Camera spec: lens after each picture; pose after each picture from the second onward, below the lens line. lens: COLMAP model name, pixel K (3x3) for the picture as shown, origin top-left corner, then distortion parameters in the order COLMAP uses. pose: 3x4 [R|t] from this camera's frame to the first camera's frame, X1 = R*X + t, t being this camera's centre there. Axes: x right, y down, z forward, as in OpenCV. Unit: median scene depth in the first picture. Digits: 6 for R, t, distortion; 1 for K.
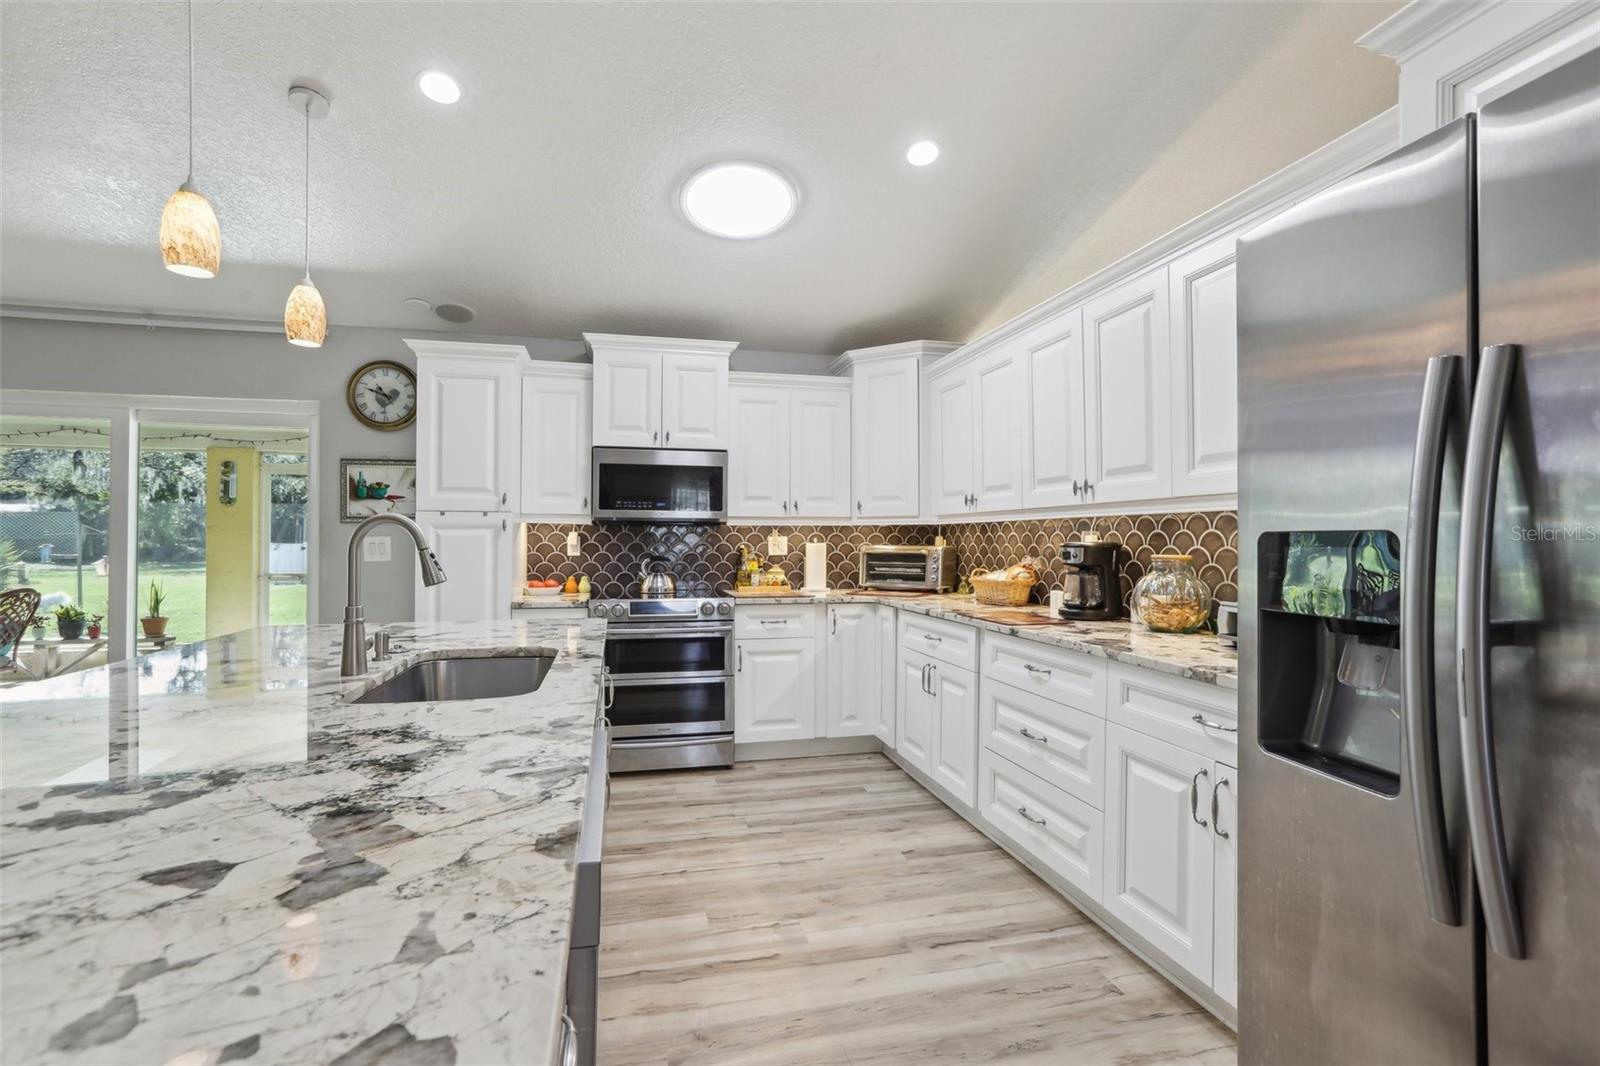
lens RADIAL K [[736.7, 0, 793.2], [0, 736.7, 528.8], [0, 0, 1]] dist [-0.001273, 0.000230]
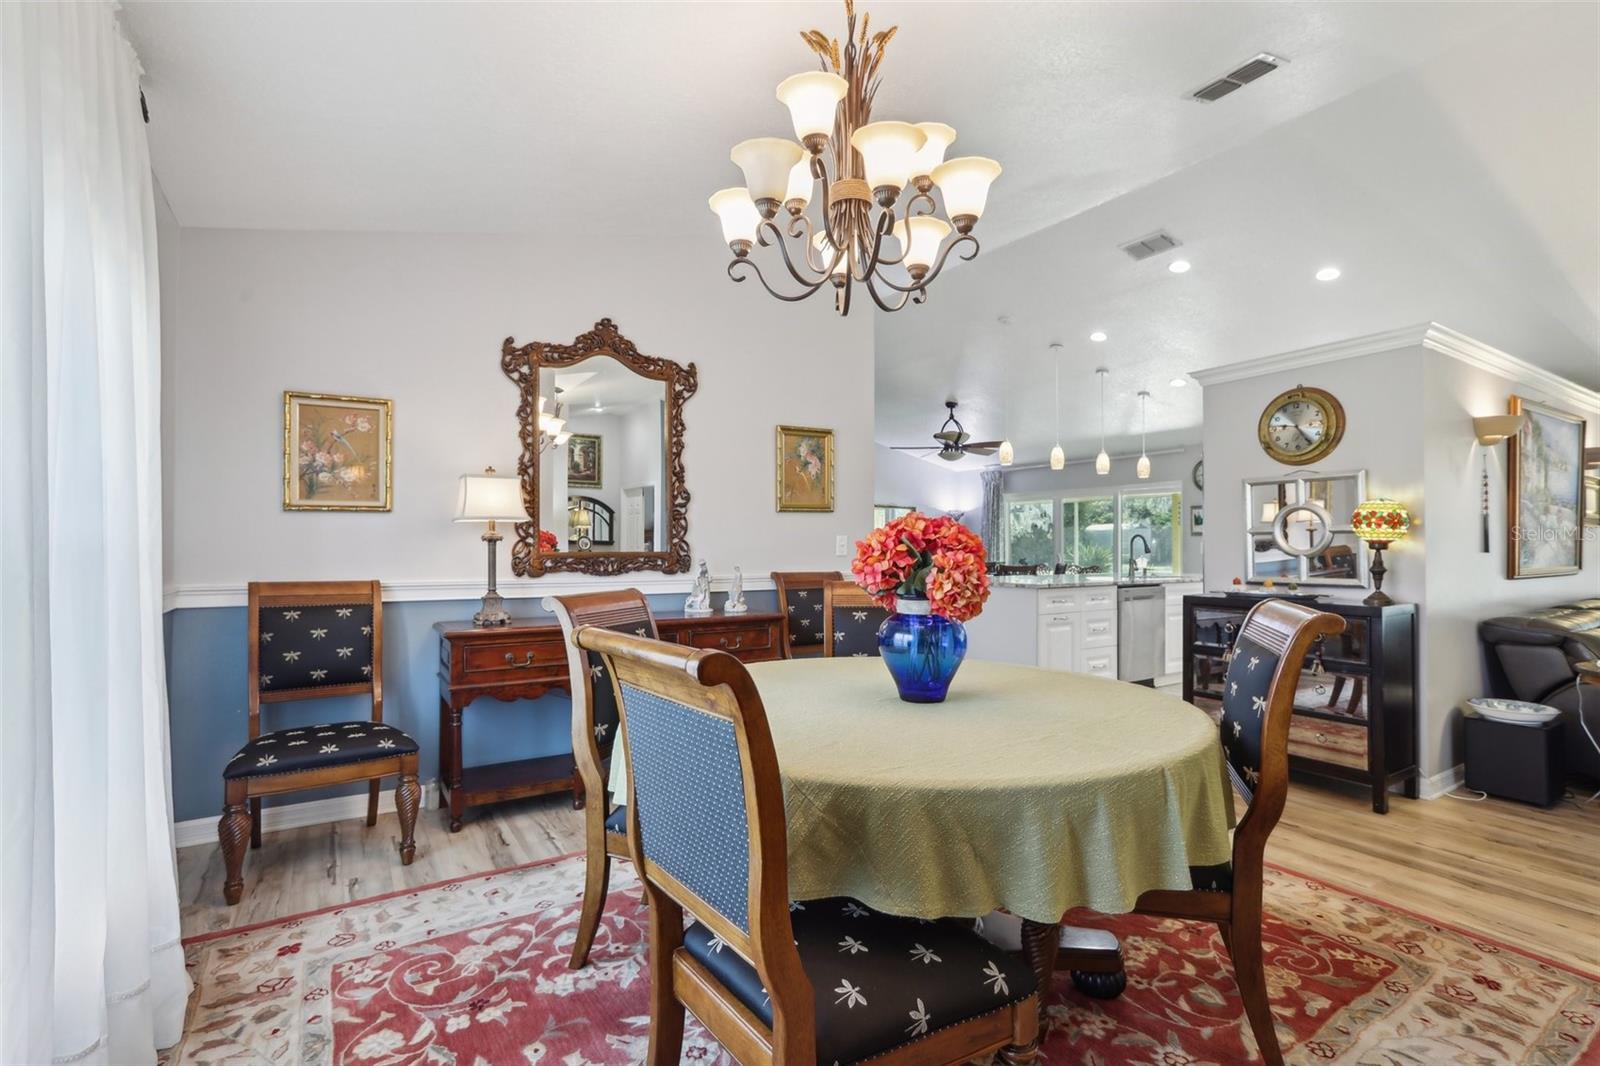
lens RADIAL K [[726.9, 0, 804.4], [0, 726.9, 538.3], [0, 0, 1]] dist [-0.048360, 0.030492]
pose [[0.334586, -0.006668, -0.942342, 1.028976], [0.004751, 0.999974, -0.005389, 0.001591], [0.942353, -0.002674, 0.334609, -0.798217]]
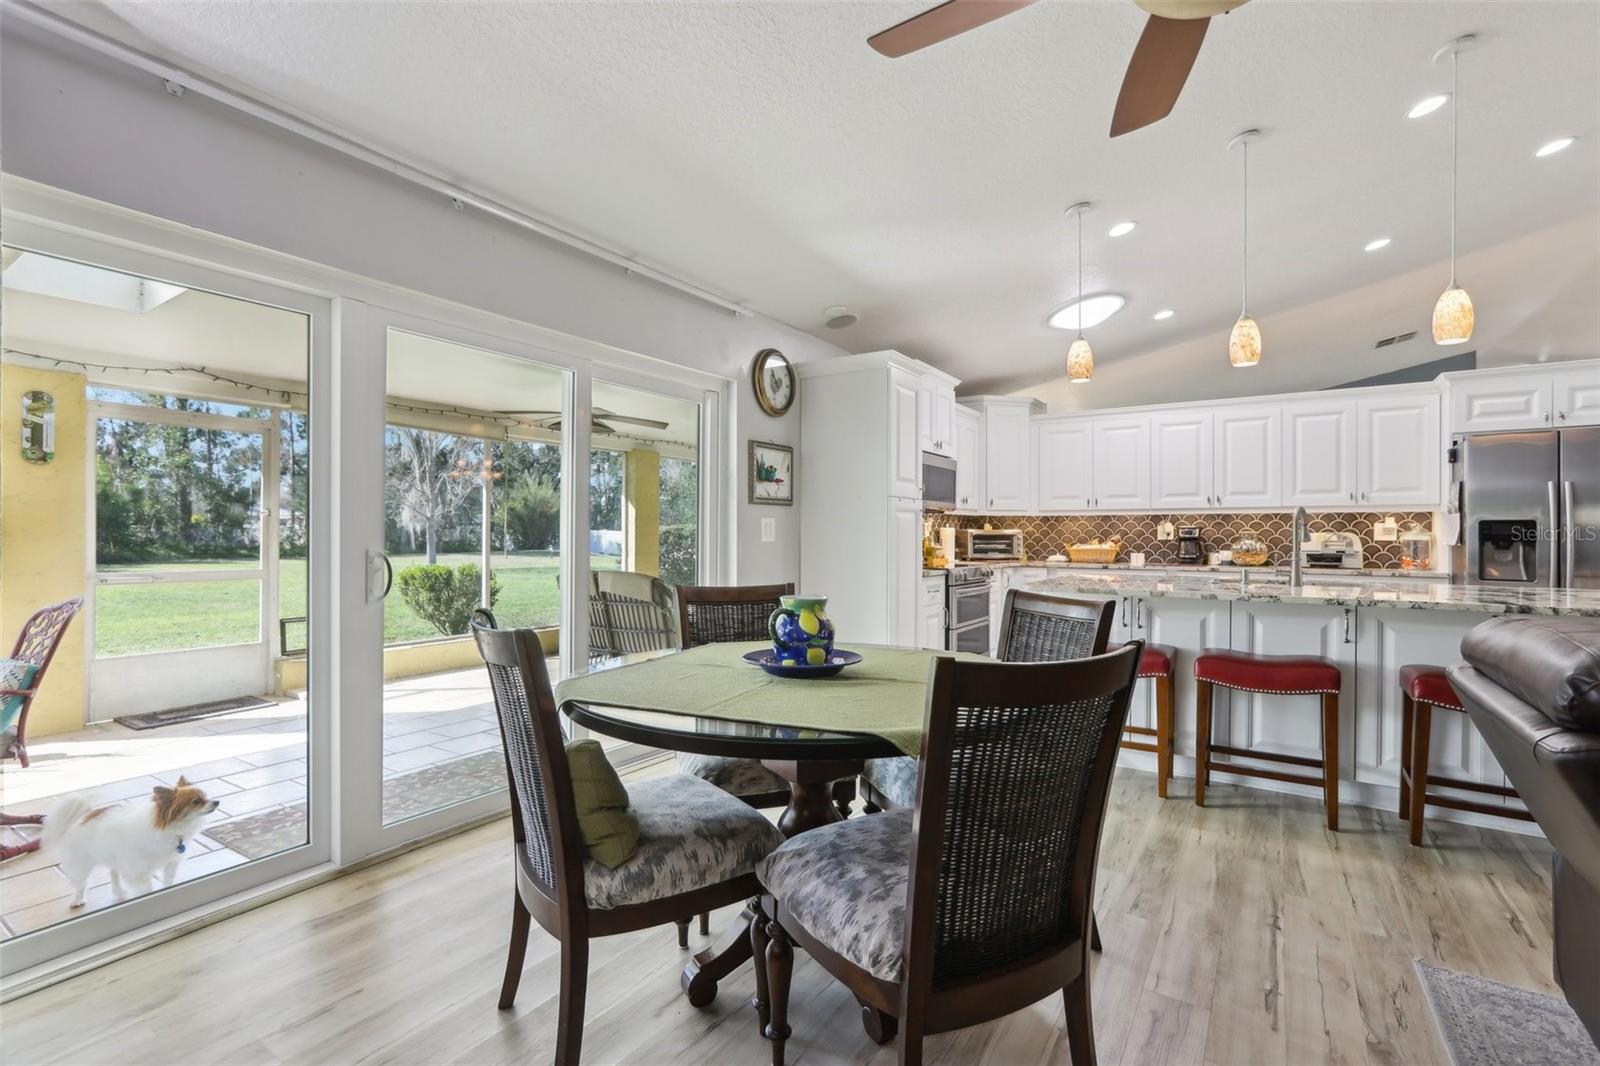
lens RADIAL K [[726.9, 0, 804.4], [0, 726.9, 538.3], [0, 0, 1]] dist [-0.048360, 0.030492]
pose [[0.726123, -0.002674, 0.687559, -1.210450], [-0.011681, 0.999800, 0.016224, 0.022282], [-0.687465, -0.019812, 0.725947, 0.215075]]
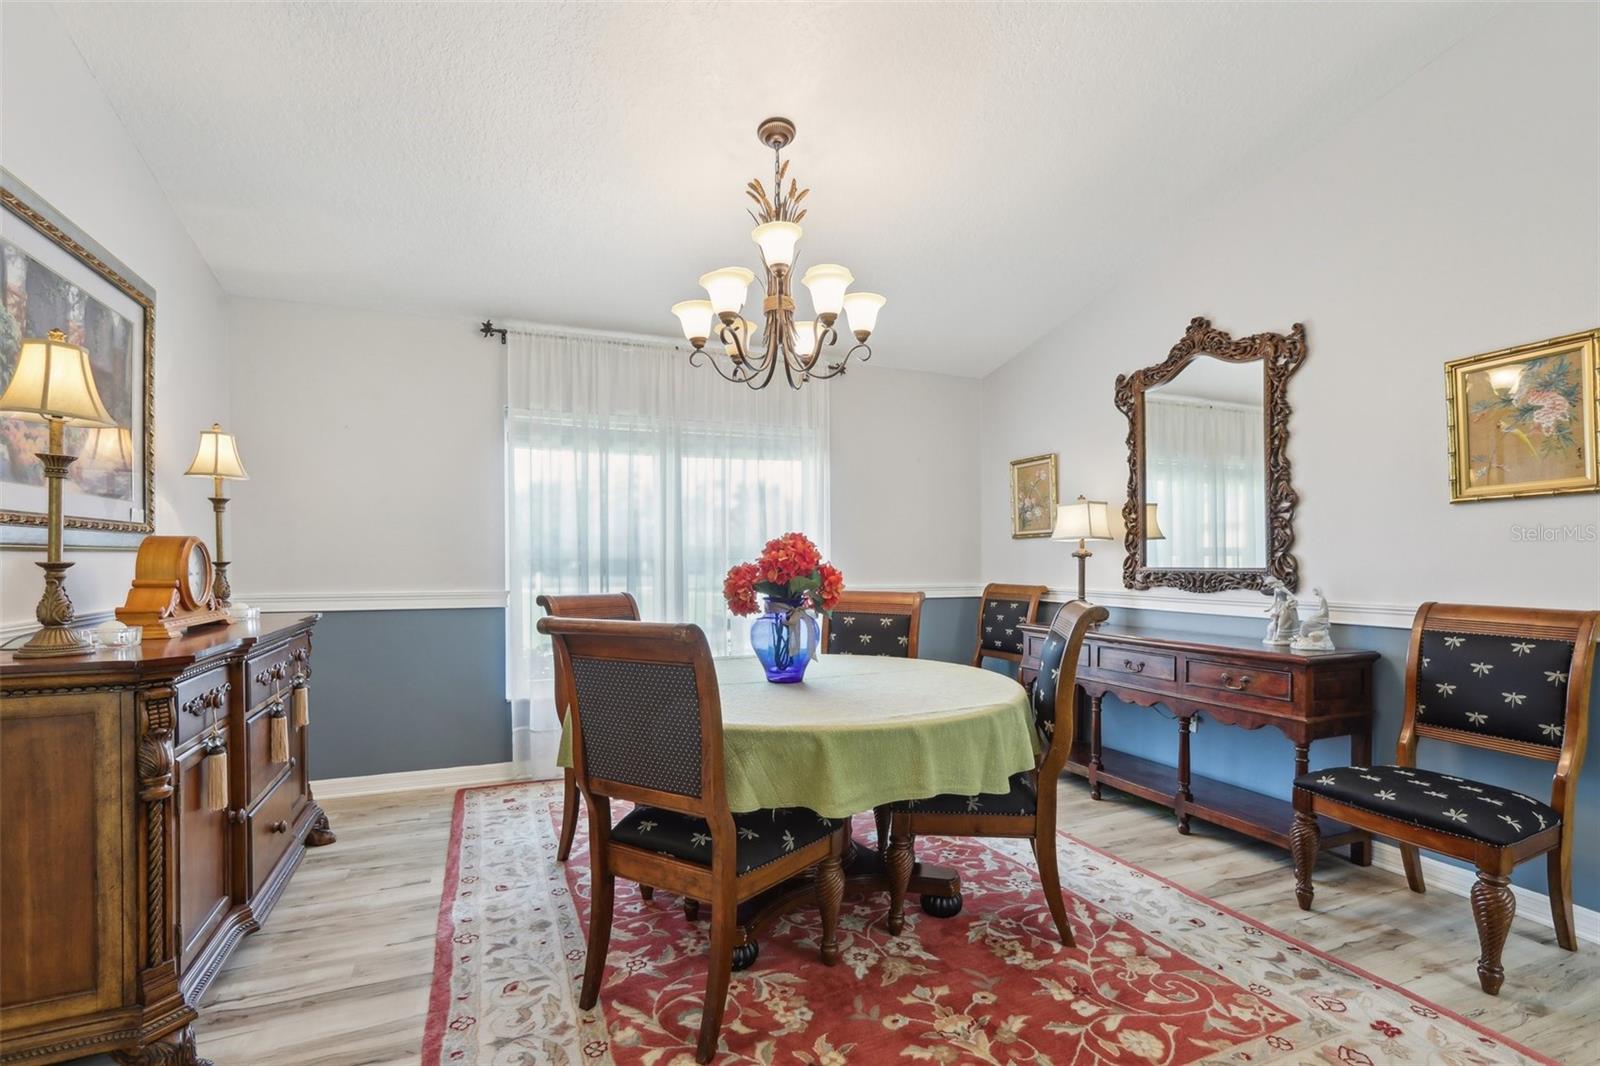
lens RADIAL K [[757.4, 0, 800.3], [0, 757.4, 567.9], [0, 0, 1]] dist [0.001765, 0.000559]
pose [[-0.984805, -0.003837, -0.173619, 0.711931], [-0.003684, 0.999992, -0.001204, 0.014914], [0.173622, -0.000546, -0.984812, 0.042111]]
